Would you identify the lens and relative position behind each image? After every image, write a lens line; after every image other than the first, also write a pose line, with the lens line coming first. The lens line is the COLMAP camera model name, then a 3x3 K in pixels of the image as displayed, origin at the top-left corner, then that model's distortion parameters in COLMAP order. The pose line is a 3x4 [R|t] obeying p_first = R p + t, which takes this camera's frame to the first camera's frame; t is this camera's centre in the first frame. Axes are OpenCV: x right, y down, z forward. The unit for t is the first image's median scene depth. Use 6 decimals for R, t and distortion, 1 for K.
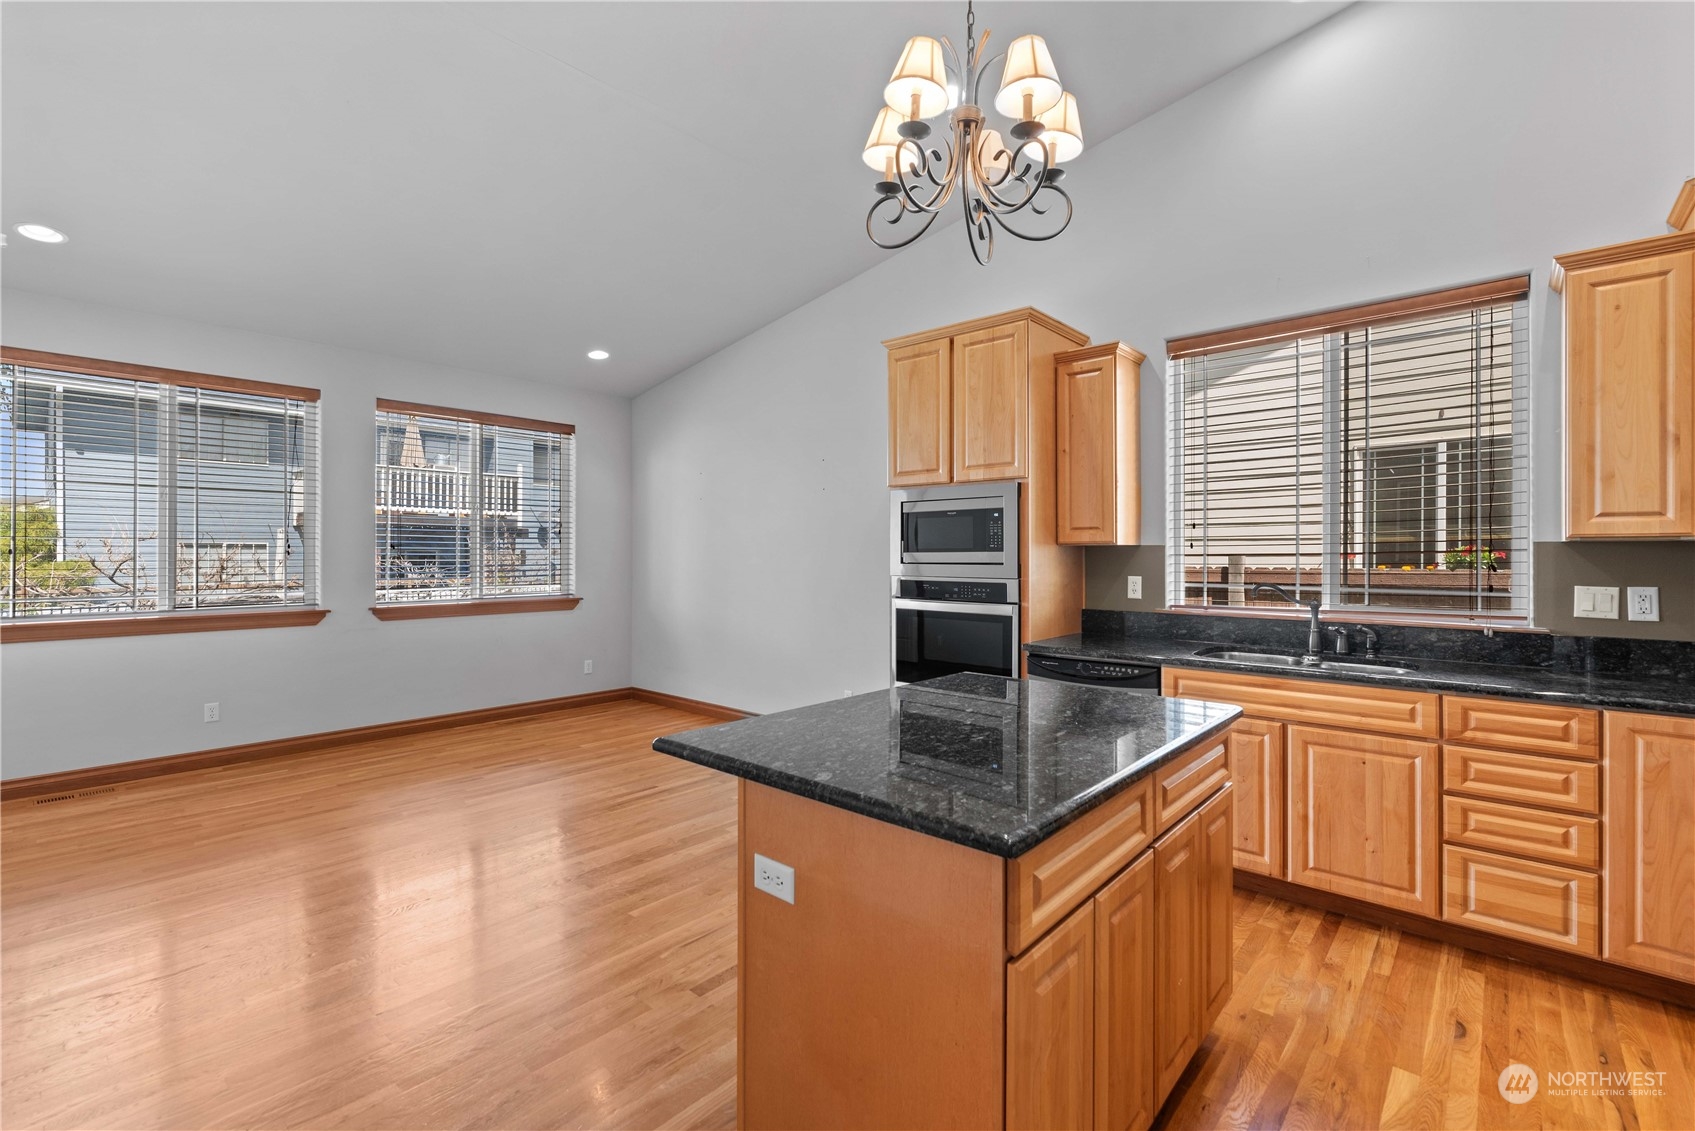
lens RADIAL K [[740.9, 0, 859.6], [0, 740.9, 556.8], [0, 0, 1]] dist [-0.000590, -0.000086]
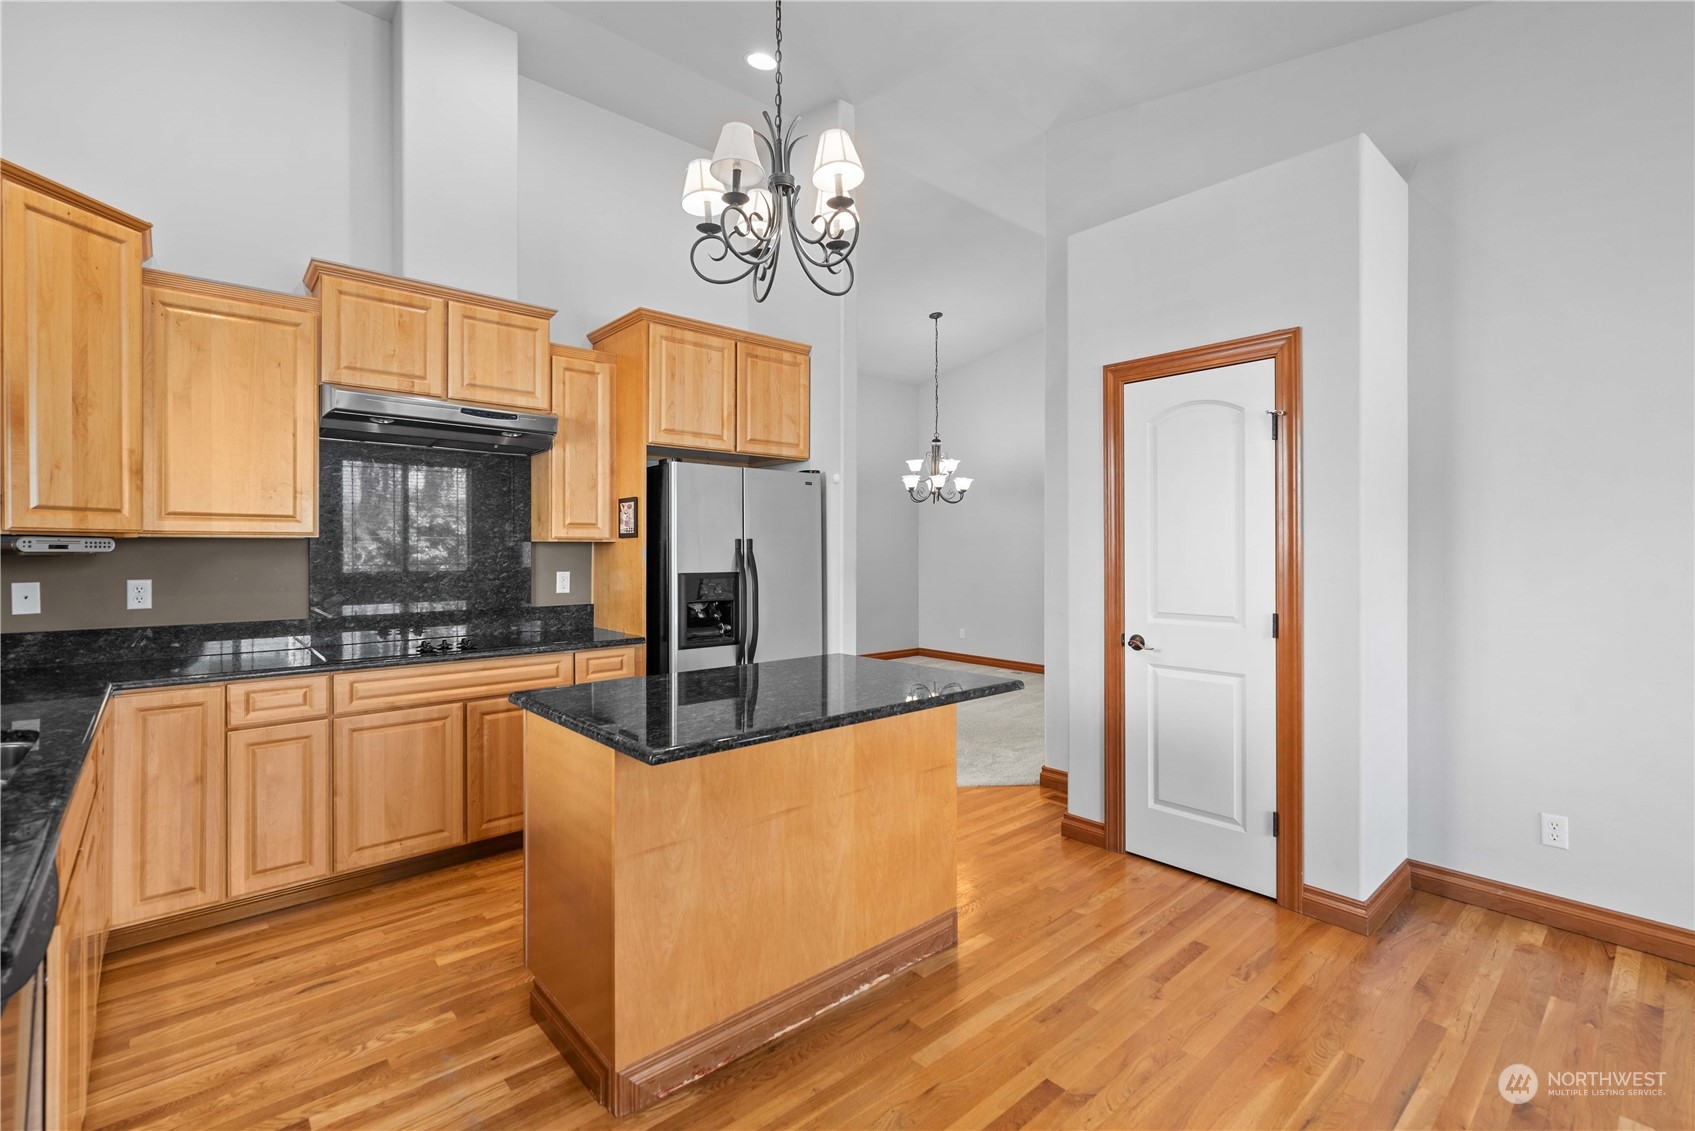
lens RADIAL K [[753.8, 0, 856.3], [0, 753.8, 555.3], [0, 0, 1]] dist [0.001846, 0.000164]
pose [[-0.991937, -0.000985, 0.126728, -0.068979], [0.000496, 0.999932, 0.011656, -0.004240], [-0.126730, 0.011625, -0.991869, 1.170907]]
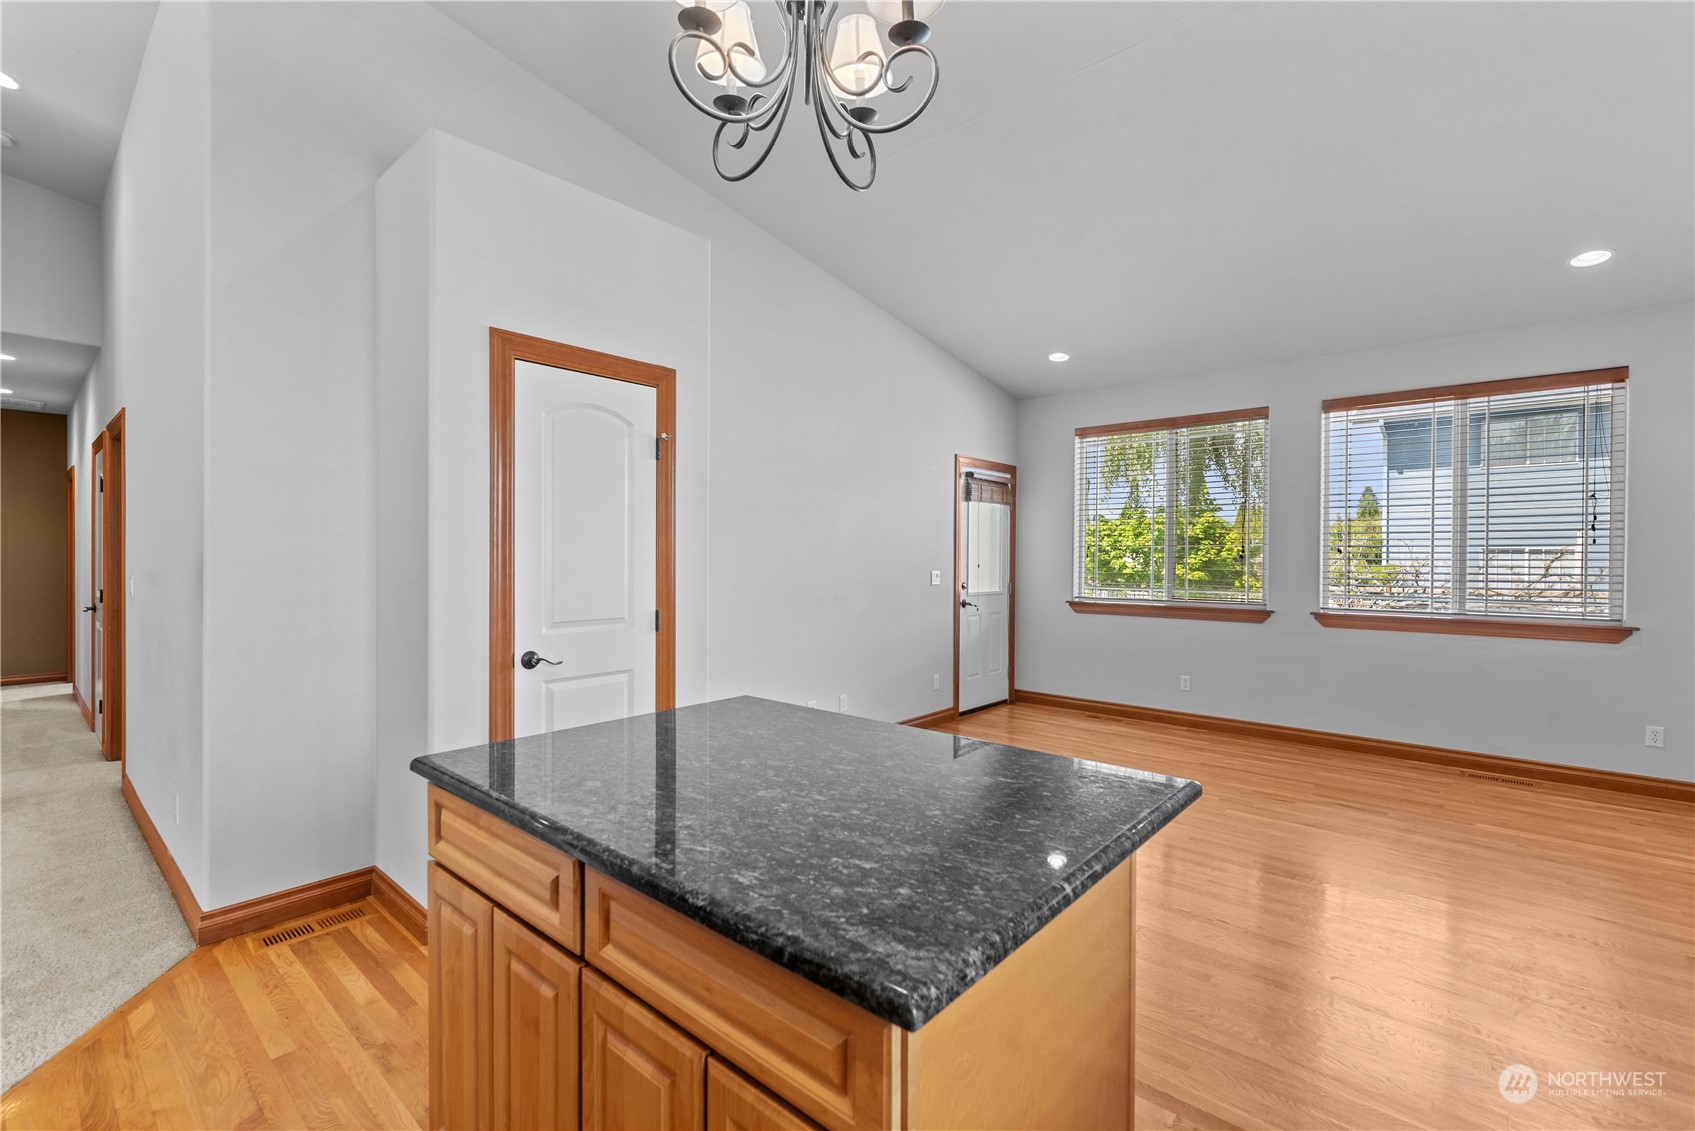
lens RADIAL K [[740.9, 0, 859.6], [0, 740.9, 556.8], [0, 0, 1]] dist [-0.000590, -0.000086]
pose [[0.007003, 0.001221, -0.999975, 0.498951], [-0.009542, 0.999954, 0.001155, -0.001562], [0.999930, 0.009534, 0.007015, 0.564512]]
